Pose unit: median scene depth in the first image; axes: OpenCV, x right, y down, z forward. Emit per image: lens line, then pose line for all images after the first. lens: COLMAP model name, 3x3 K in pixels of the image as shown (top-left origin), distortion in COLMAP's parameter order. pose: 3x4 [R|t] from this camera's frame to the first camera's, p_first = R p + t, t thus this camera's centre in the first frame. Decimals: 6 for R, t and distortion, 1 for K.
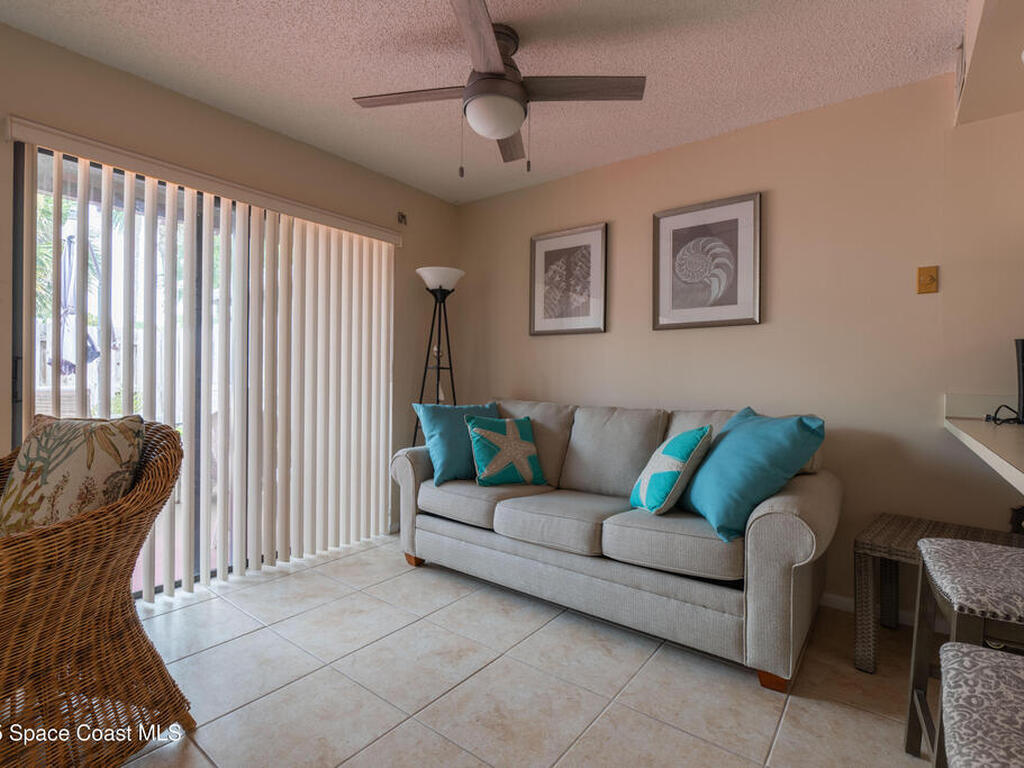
lens RADIAL K [[508.1, 0, 513.8], [0, 508.1, 379.2], [0, 0, 1]] dist [0.008376, -0.000706]
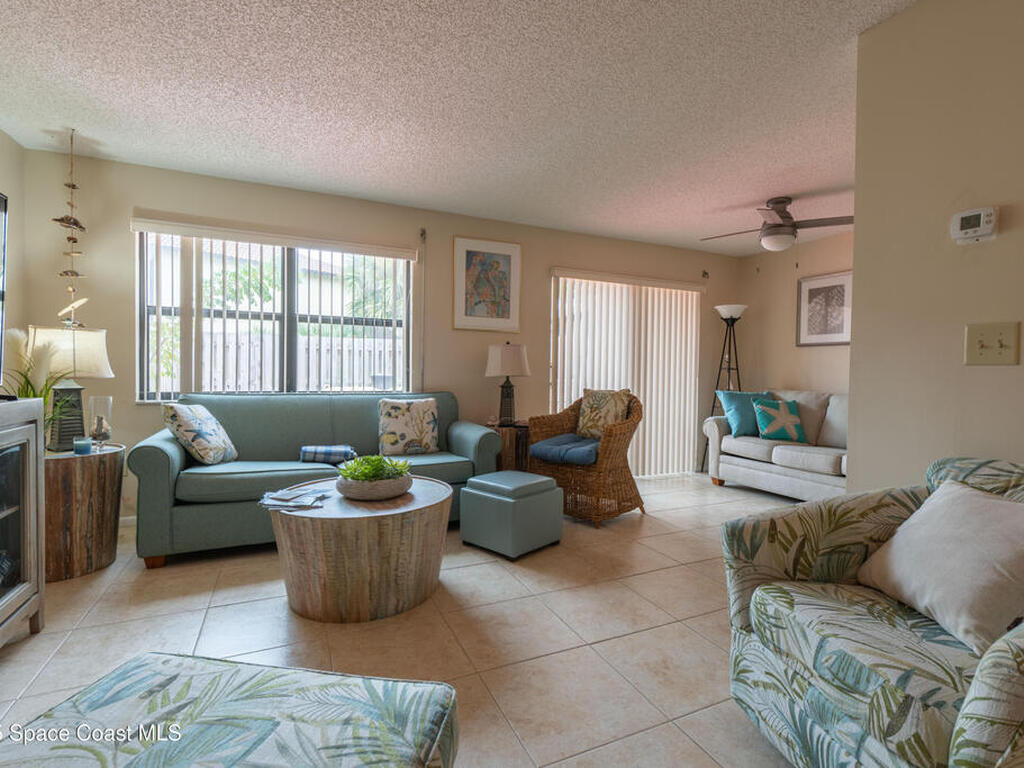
lens RADIAL K [[508.1, 0, 518.1], [0, 508.1, 379.9], [0, 0, 1]] dist [0.008376, -0.000706]
pose [[0.891986, 0.007232, -0.452005, -0.023080], [-0.003686, 0.999955, 0.008724, 0.000644], [0.452048, -0.006115, 0.891973, -0.782161]]
